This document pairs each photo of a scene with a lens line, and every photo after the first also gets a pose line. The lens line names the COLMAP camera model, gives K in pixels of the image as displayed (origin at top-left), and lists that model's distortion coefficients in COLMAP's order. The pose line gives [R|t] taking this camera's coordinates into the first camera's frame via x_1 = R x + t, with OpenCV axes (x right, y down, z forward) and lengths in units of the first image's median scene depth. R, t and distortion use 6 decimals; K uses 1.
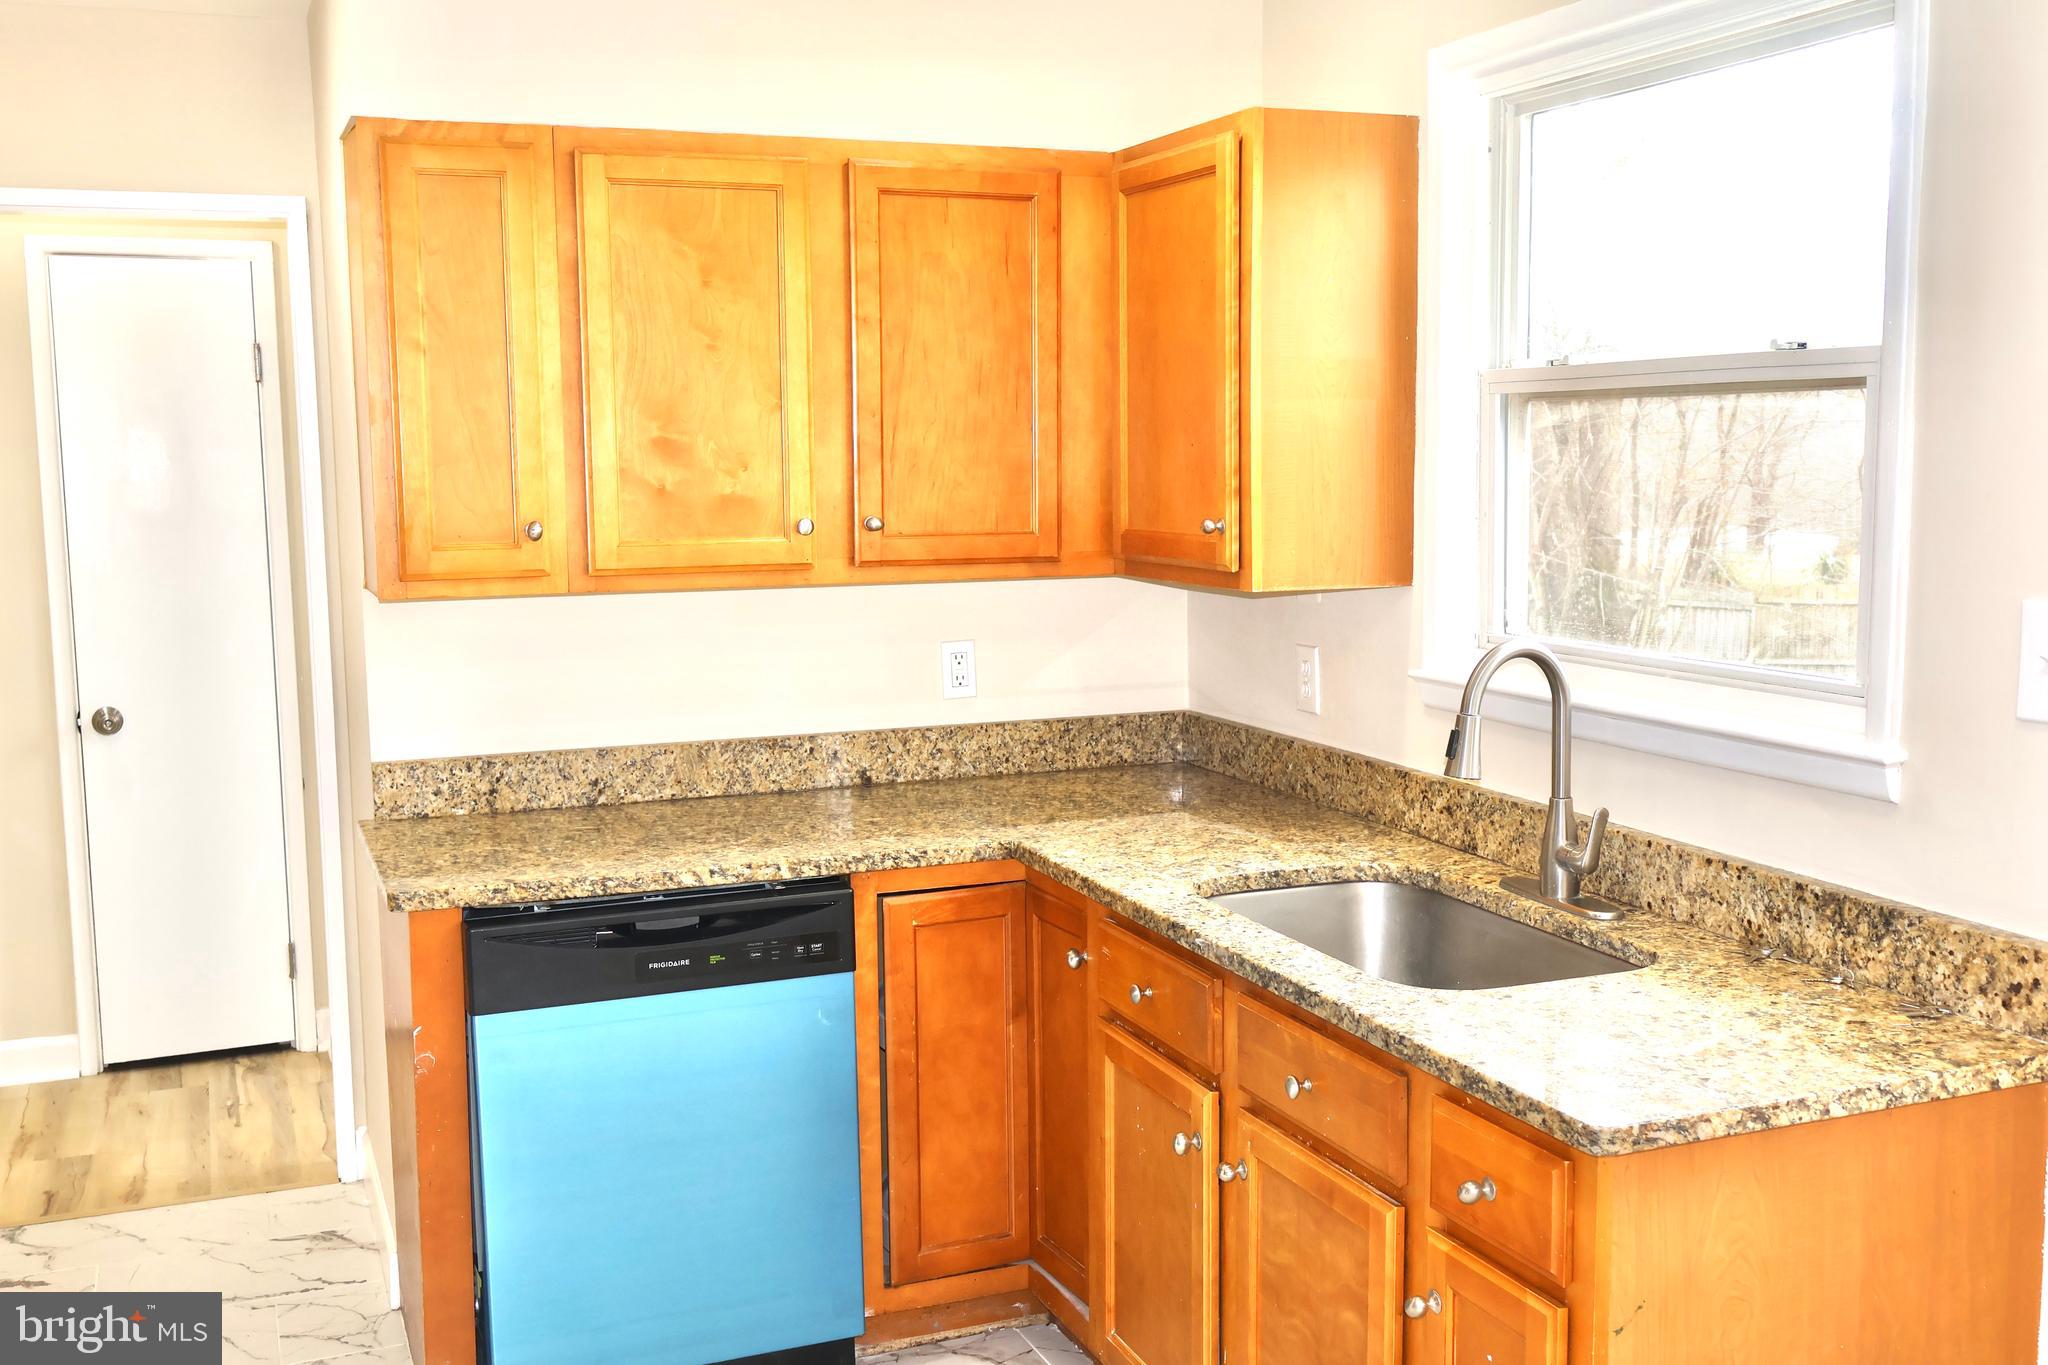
lens RADIAL K [[2057.7, 0, 1036.2], [0, 2057.7, 683.2], [0, 0, 1]] dist [0.021534, 0.000000]
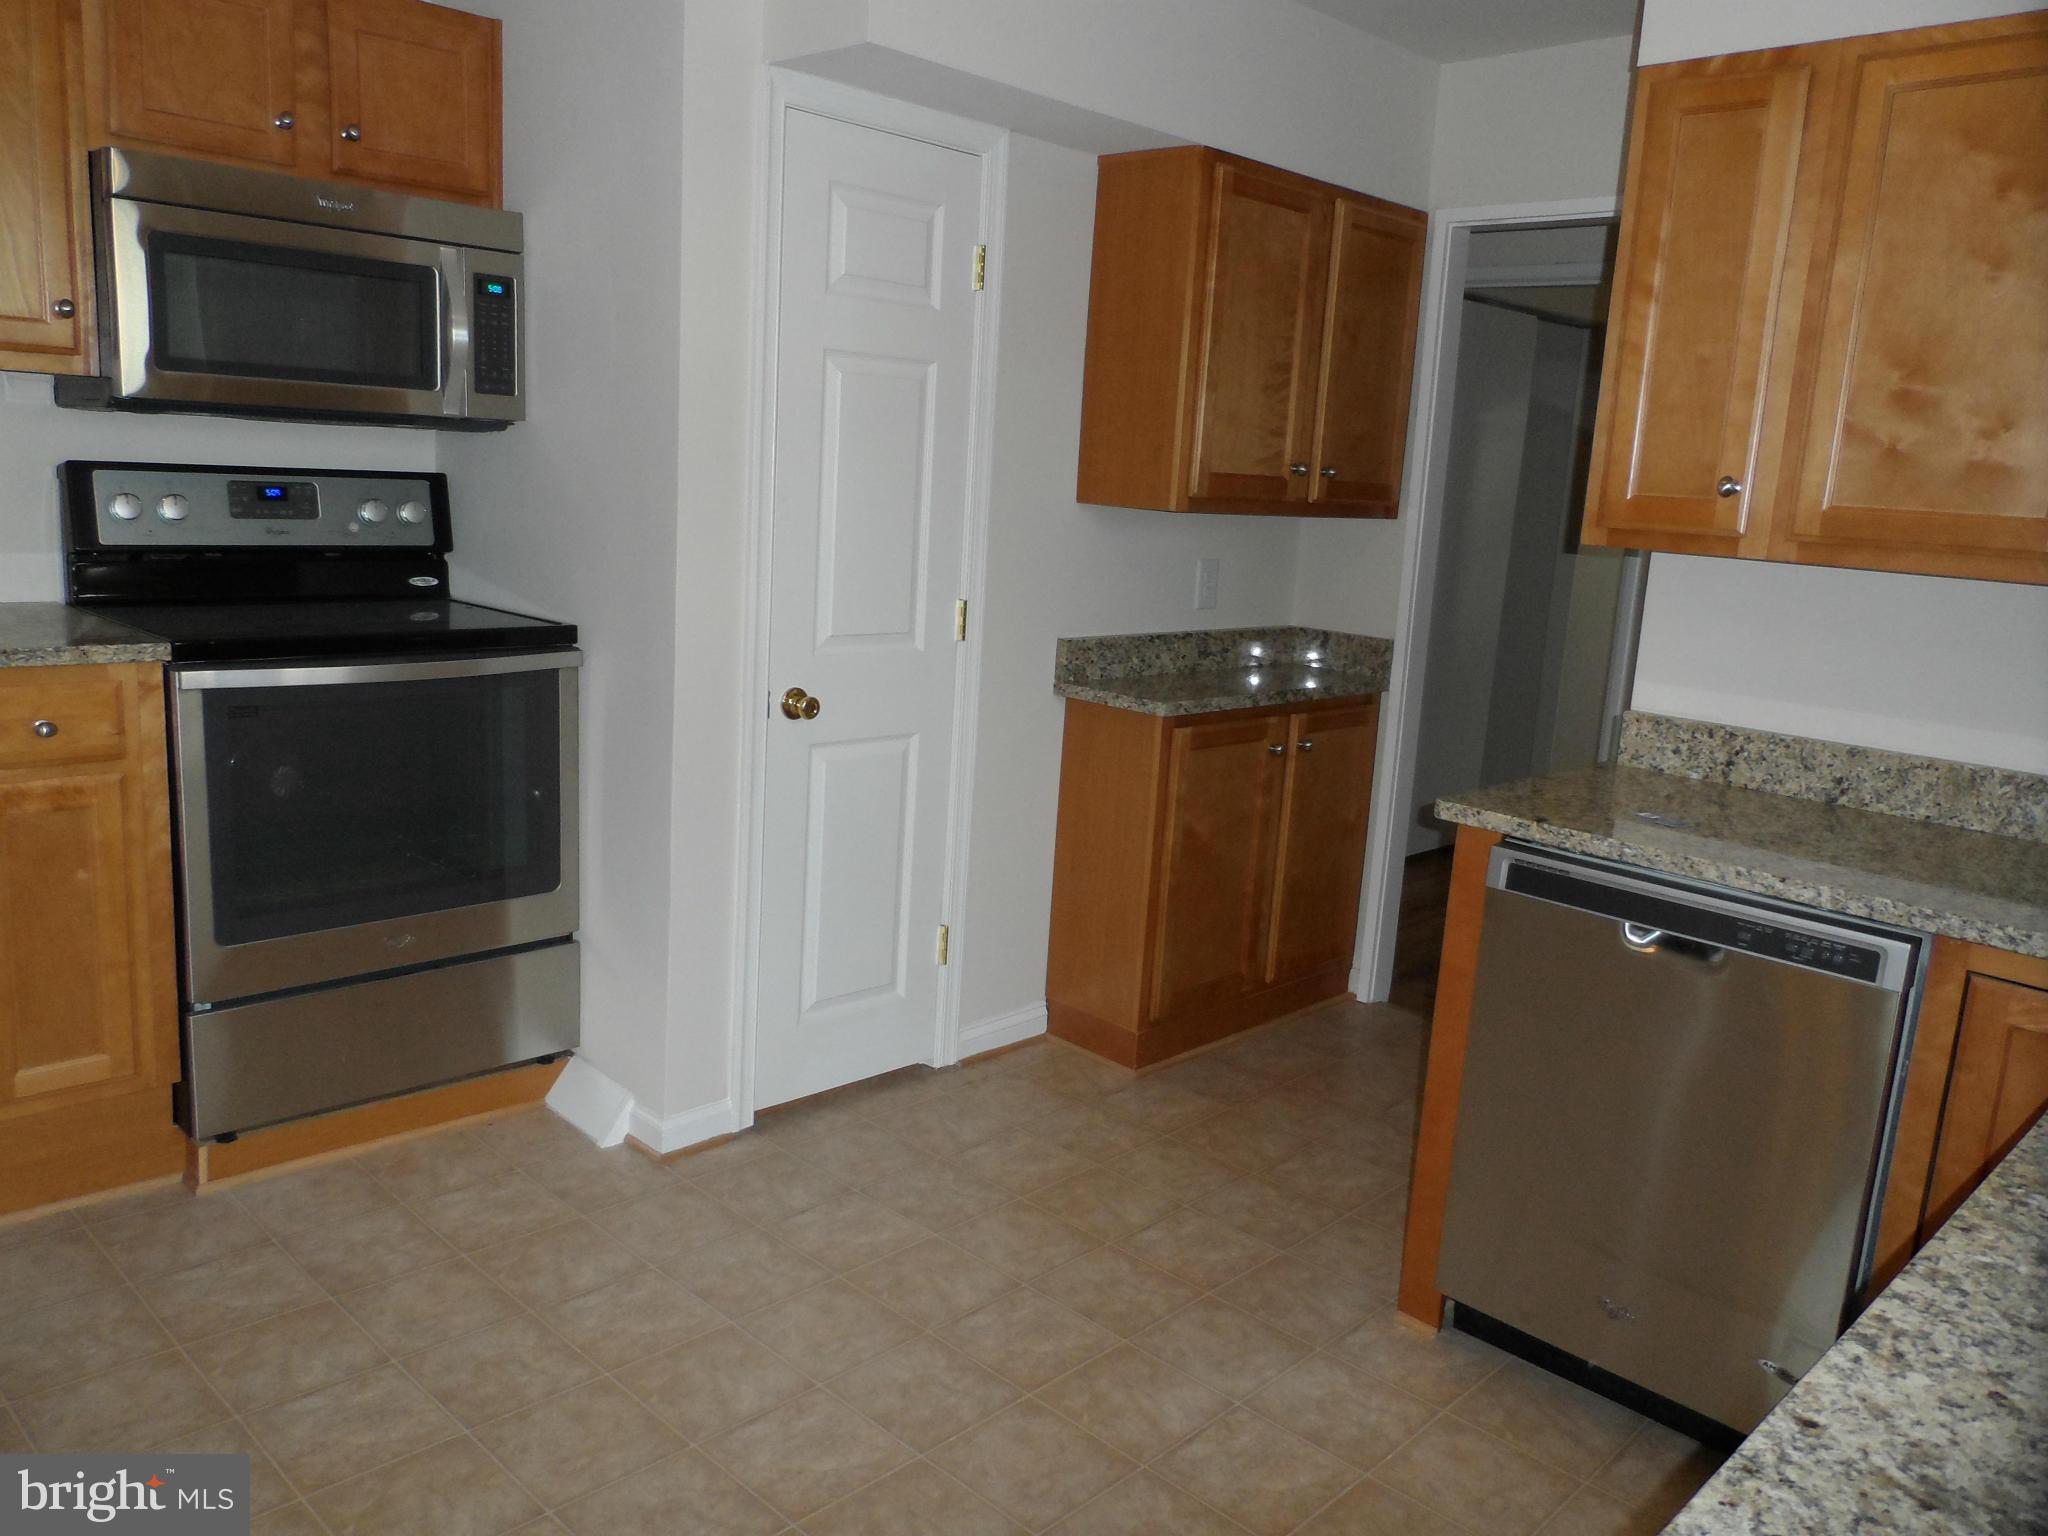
lens RADIAL K [[1564.1, 0, 1039.3], [0, 1564.1, 767.5], [0, 0, 1]] dist [0.005749, 0.004160]
pose [[0.397625, 0.211044, -0.892948, 0.302299], [-0.173076, 0.972970, 0.152887, -0.003567], [0.901077, 0.093756, 0.423403, 0.418349]]
